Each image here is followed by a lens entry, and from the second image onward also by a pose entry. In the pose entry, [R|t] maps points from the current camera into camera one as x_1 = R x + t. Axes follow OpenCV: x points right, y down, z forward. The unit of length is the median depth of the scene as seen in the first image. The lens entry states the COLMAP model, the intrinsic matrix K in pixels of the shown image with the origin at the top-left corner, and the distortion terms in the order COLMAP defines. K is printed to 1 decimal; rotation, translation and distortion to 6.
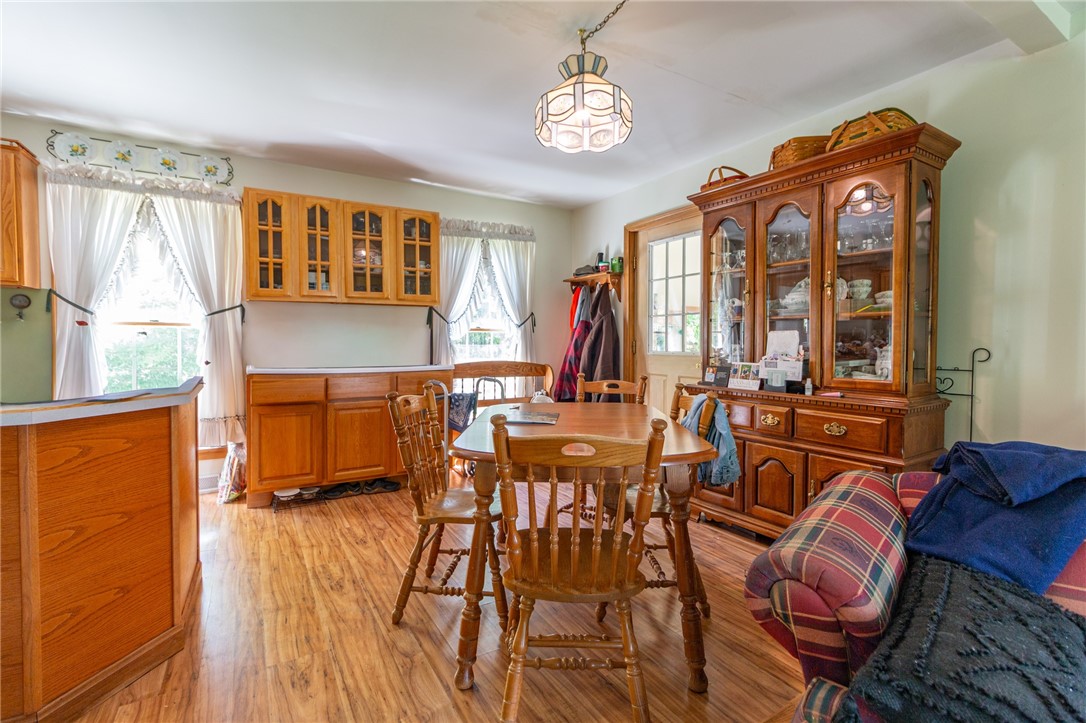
lens RADIAL K [[504.0, 0, 558.2], [0, 504.0, 346.0], [0, 0, 1]] dist [-0.007732, 0.001605]
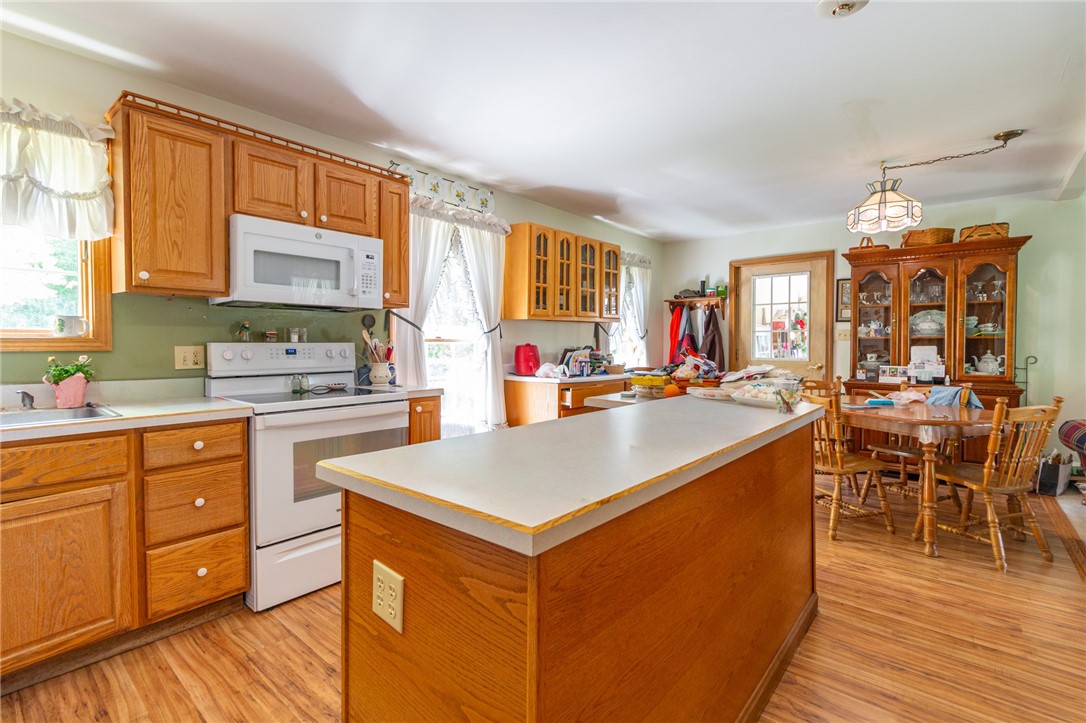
lens RADIAL K [[504.0, 0, 554.3], [0, 504.0, 338.0], [0, 0, 1]] dist [-0.007732, 0.001605]
pose [[0.946641, -0.000836, 0.322290, -0.846847], [0.006523, 0.999841, -0.016566, -0.026409], [-0.322225, 0.017785, 0.946496, -0.102156]]
